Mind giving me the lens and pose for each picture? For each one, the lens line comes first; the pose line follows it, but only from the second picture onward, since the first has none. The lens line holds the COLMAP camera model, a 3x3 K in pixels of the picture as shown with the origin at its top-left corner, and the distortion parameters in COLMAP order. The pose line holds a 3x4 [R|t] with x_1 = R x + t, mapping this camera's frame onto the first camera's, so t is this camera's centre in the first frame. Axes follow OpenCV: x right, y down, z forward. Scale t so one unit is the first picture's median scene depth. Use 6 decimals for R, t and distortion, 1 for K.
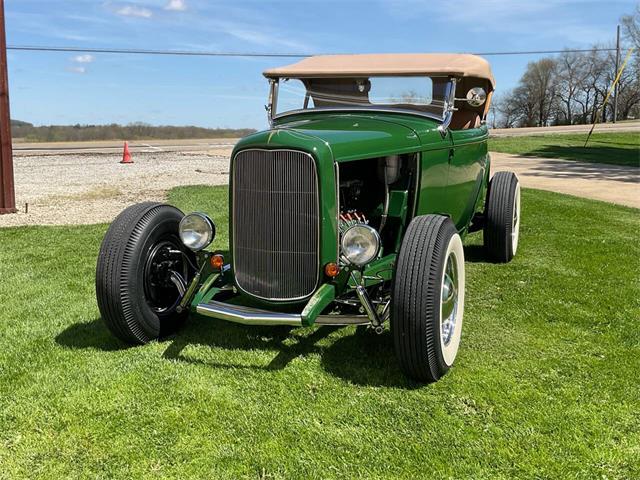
lens RADIAL K [[713.6, 0, 318.9], [0, 713.6, 233.1], [0, 0, 1]] dist [0.129470, -0.302417]
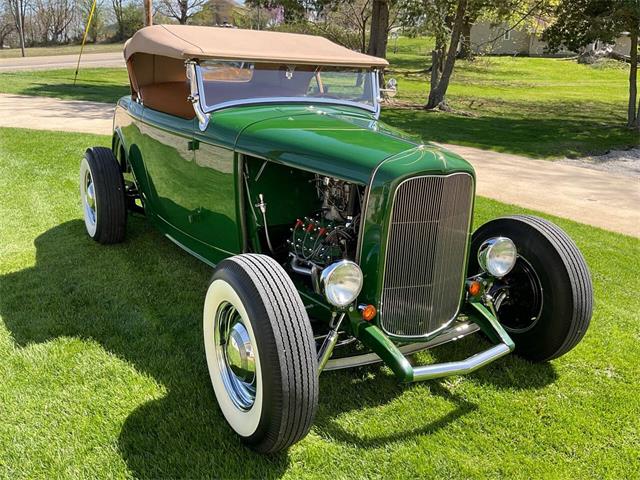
lens RADIAL K [[584.1, 0, 320.0], [0, 584.1, 240.0], [0, 0, 1]] dist [0.097988, -0.197135]
pose [[0.626595, -0.217000, 0.748525, -0.579822], [0.094866, 0.974549, 0.203111, -0.161016], [-0.773550, -0.056259, 0.631233, 0.534374]]
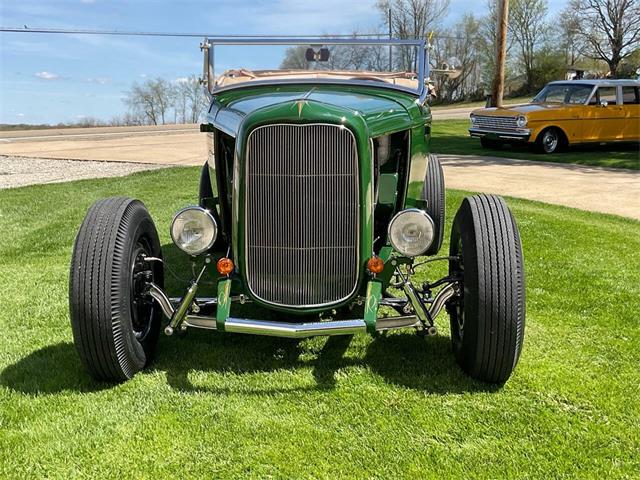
lens RADIAL K [[819.1, 0, 320.0], [0, 819.1, 240.0], [0, 0, 1]] dist [0.070052, -0.066021]
pose [[0.948317, -0.059539, 0.311690, -0.282191], [0.060182, 0.998159, 0.007564, 0.008691], [-0.311567, 0.011585, 0.950154, 0.078486]]
